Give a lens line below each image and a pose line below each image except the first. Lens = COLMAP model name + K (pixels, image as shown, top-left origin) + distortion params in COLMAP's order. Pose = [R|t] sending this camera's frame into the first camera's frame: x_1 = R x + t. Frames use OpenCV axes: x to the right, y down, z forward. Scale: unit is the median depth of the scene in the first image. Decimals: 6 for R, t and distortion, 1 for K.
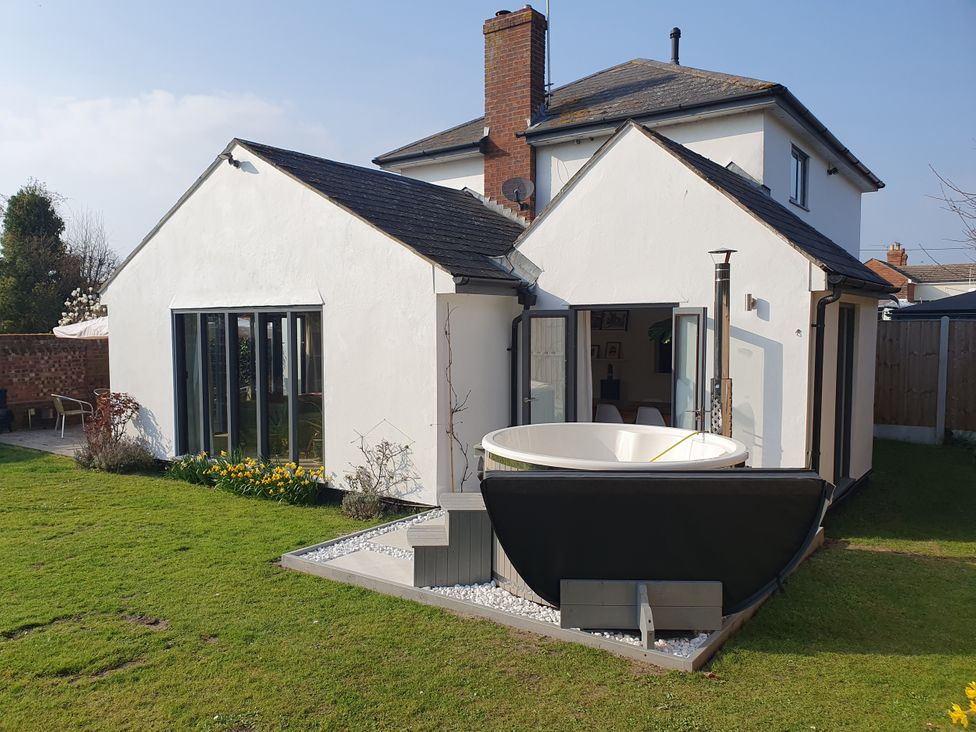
lens RADIAL K [[772.5, 0, 483.7], [0, 772.5, 367.4], [0, 0, 1]] dist [0.062503, -0.027921]
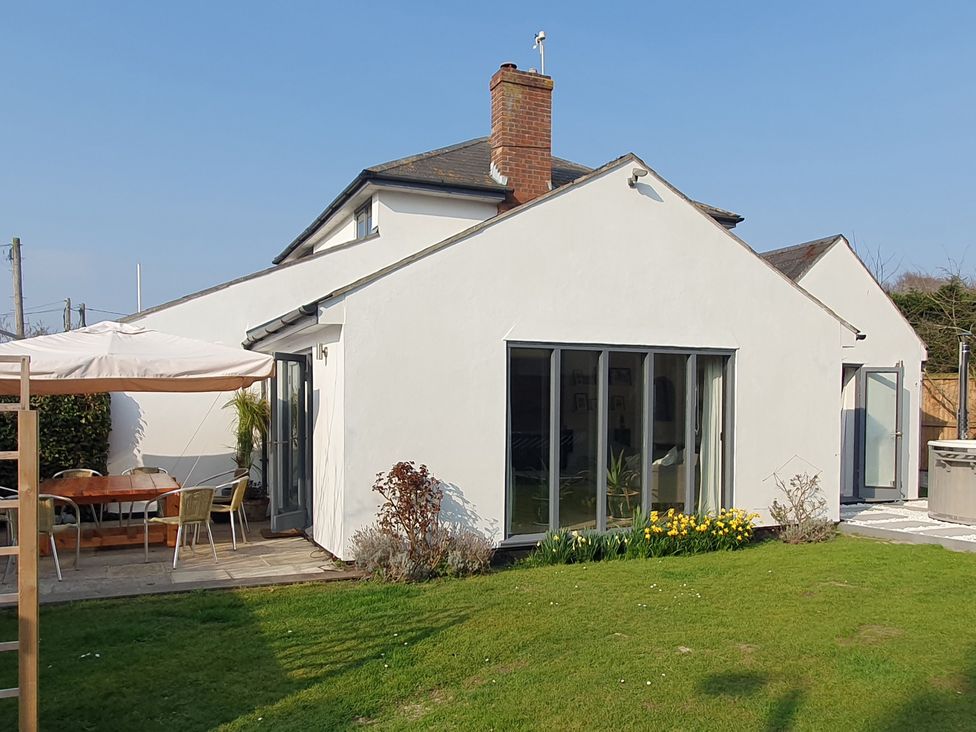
lens RADIAL K [[830.7, 0, 495.0], [0, 830.7, 424.5], [0, 0, 1]] dist [-0.011531, 0.035219]
pose [[0.486473, -0.014561, 0.873574, -1.270813], [0.045057, 0.998949, -0.008441, 0.012345], [-0.872533, 0.043467, 0.486618, 0.723453]]
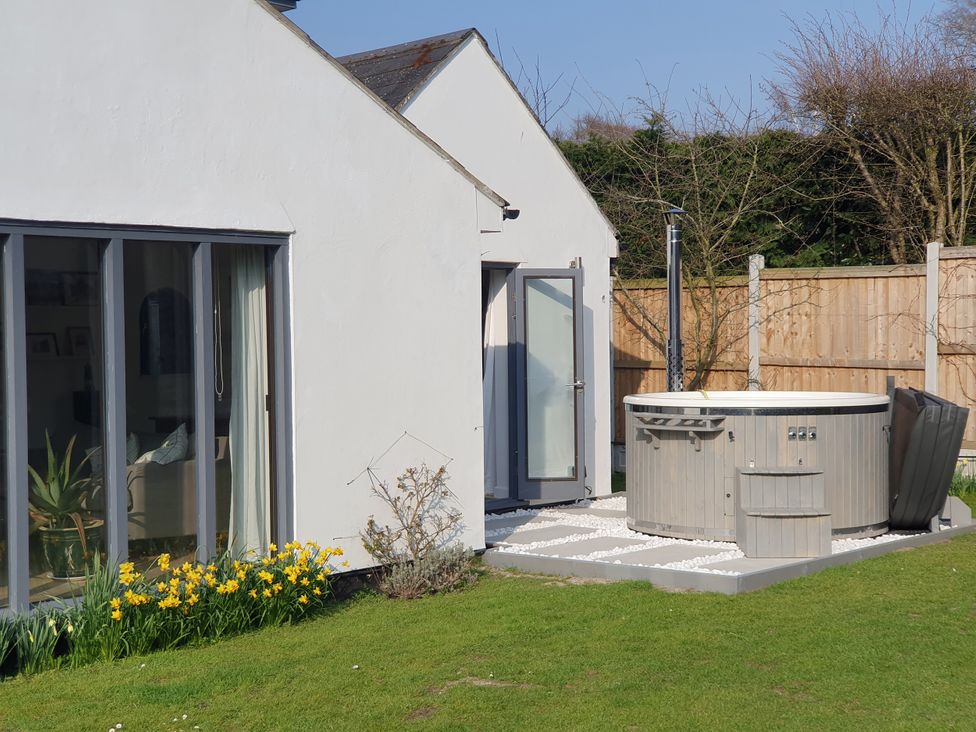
lens RADIAL K [[1495.5, 0, 491.7], [0, 1495.5, 374.6], [0, 0, 1]] dist [0.127290, 0.000000]
pose [[0.115336, -0.023831, 0.993041, -1.167889], [0.072896, 0.997220, 0.015465, 0.008622], [-0.990648, 0.070605, 0.116752, 0.724272]]
